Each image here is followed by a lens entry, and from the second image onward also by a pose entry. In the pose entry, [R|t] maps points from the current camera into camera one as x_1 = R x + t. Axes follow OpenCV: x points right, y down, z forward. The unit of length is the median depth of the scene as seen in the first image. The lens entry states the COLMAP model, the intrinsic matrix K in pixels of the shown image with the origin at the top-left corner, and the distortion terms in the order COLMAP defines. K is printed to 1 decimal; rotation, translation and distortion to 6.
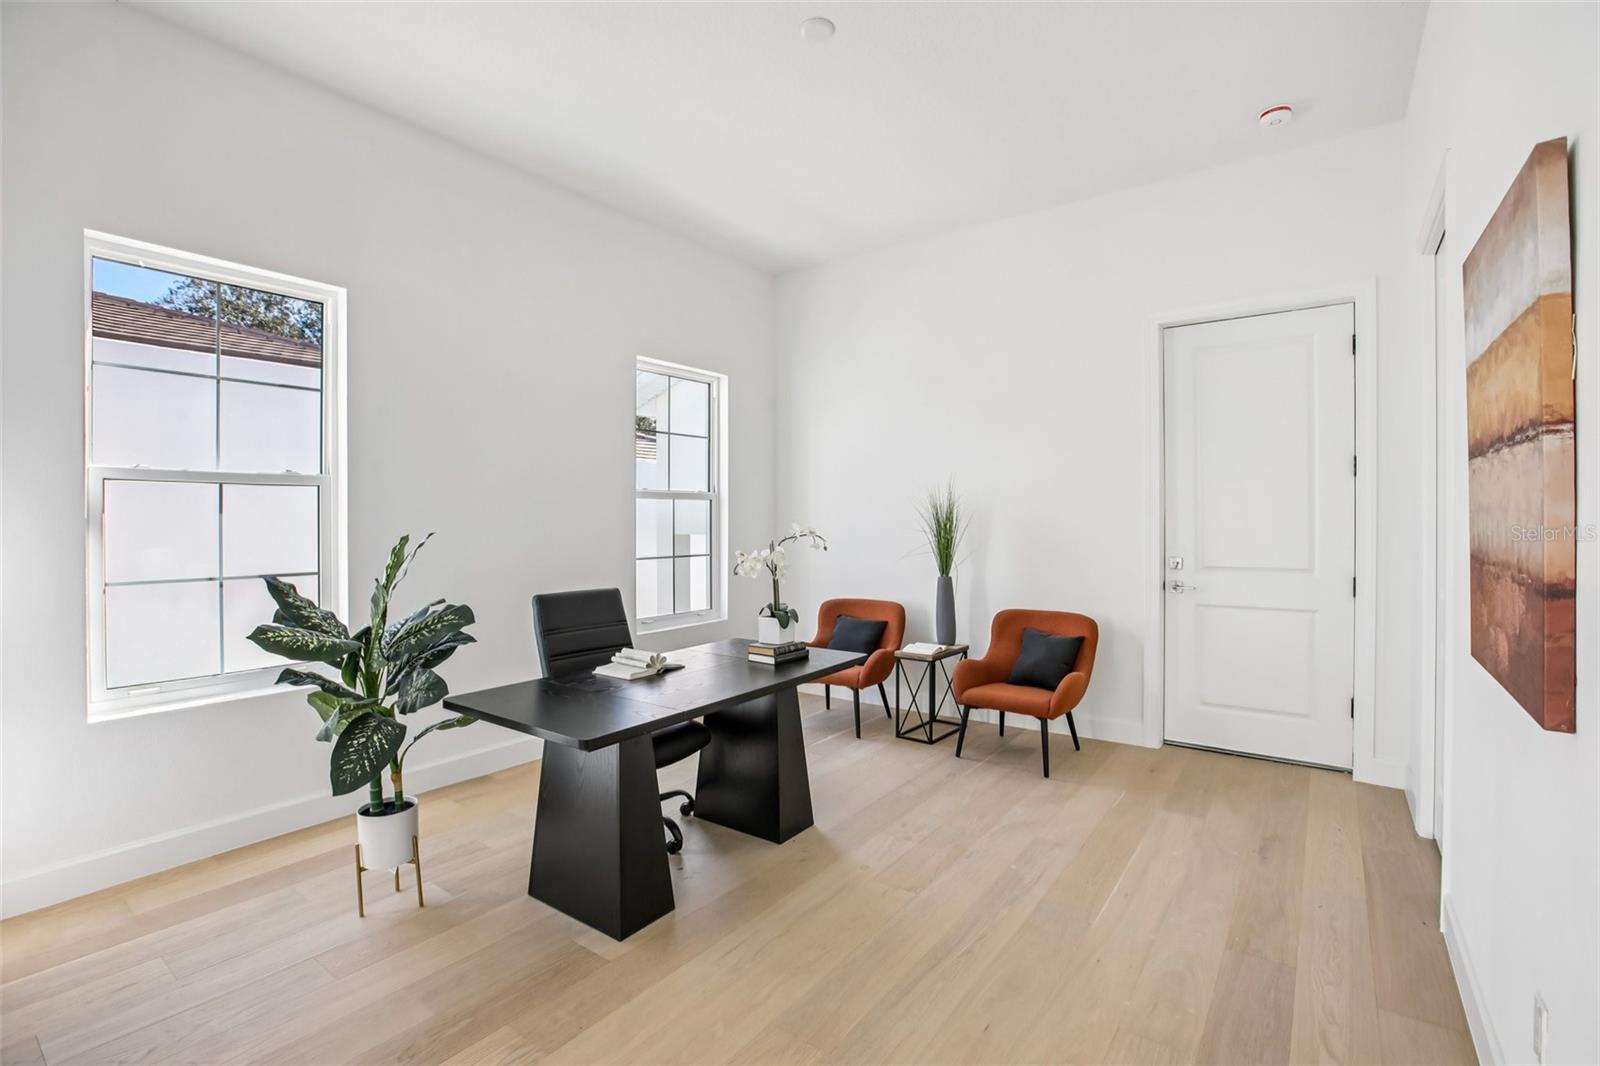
lens RADIAL K [[733.9, 0, 788.4], [0, 733.9, 534.4], [0, 0, 1]] dist [-0.034415, 0.001641]
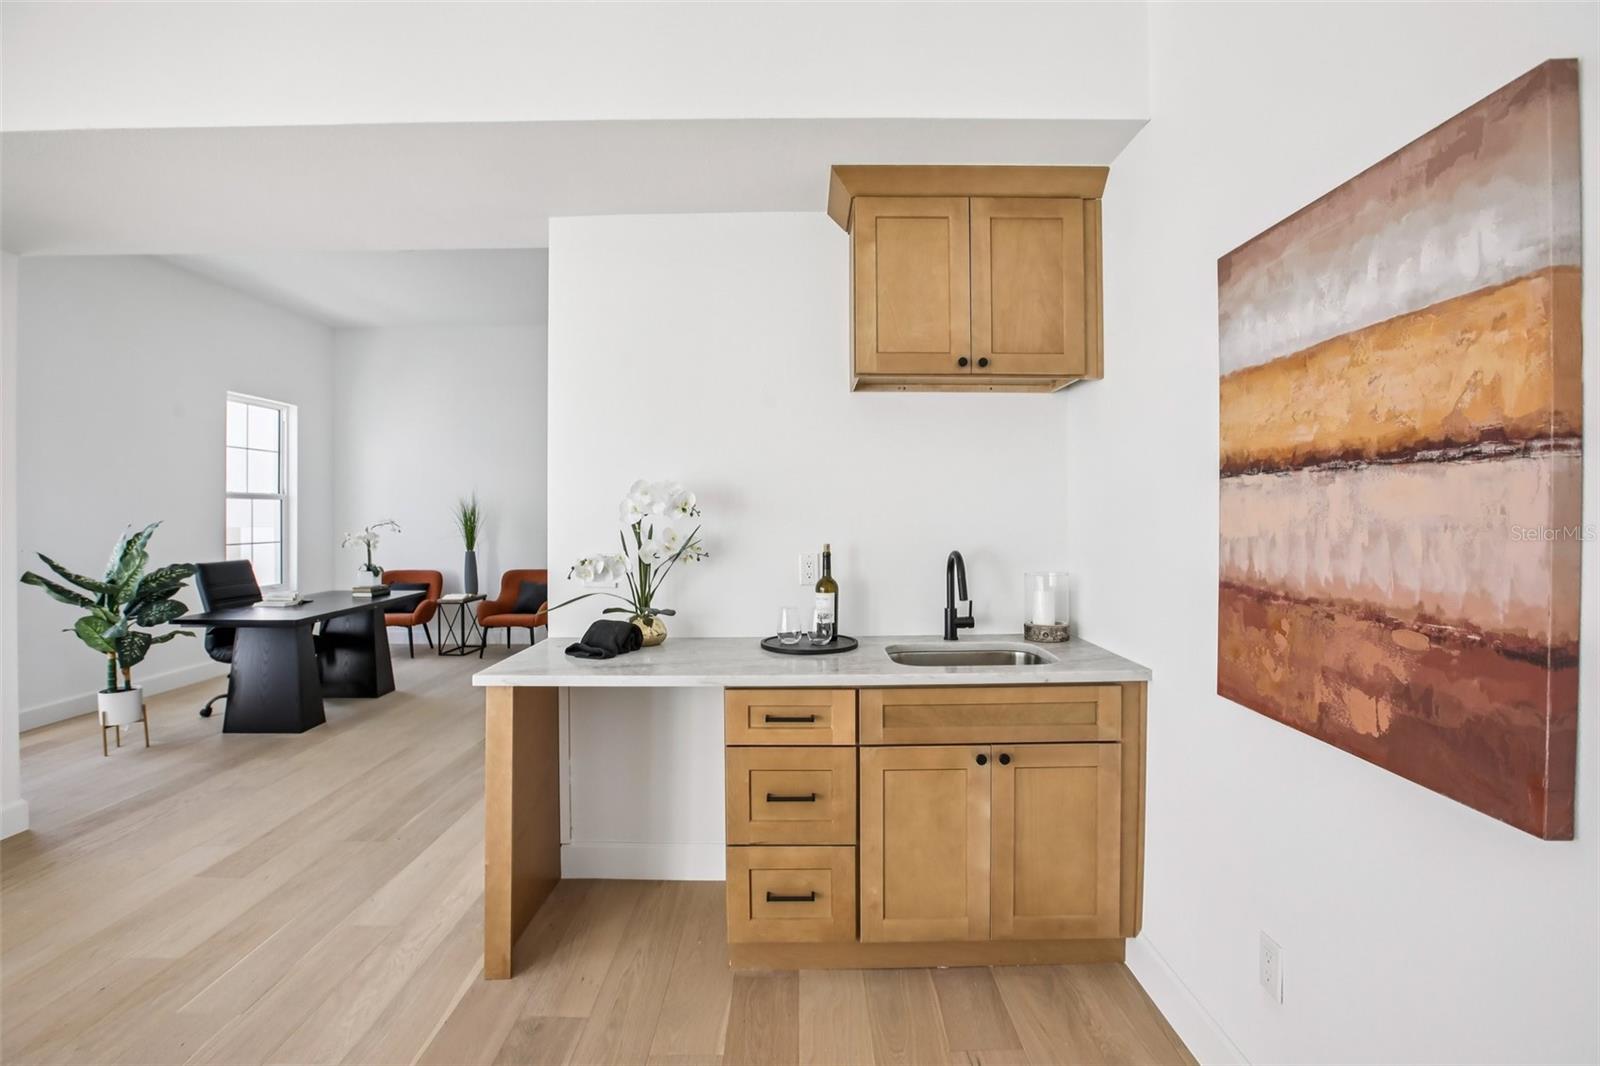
lens RADIAL K [[733.9, 0, 797.3], [0, 733.9, 516.9], [0, 0, 1]] dist [-0.034415, 0.001641]
pose [[0.799749, -0.000315, 0.600335, -0.170421], [0.010641, 0.999850, -0.013651, 0.013629], [-0.600241, 0.017306, 0.799632, -0.697658]]
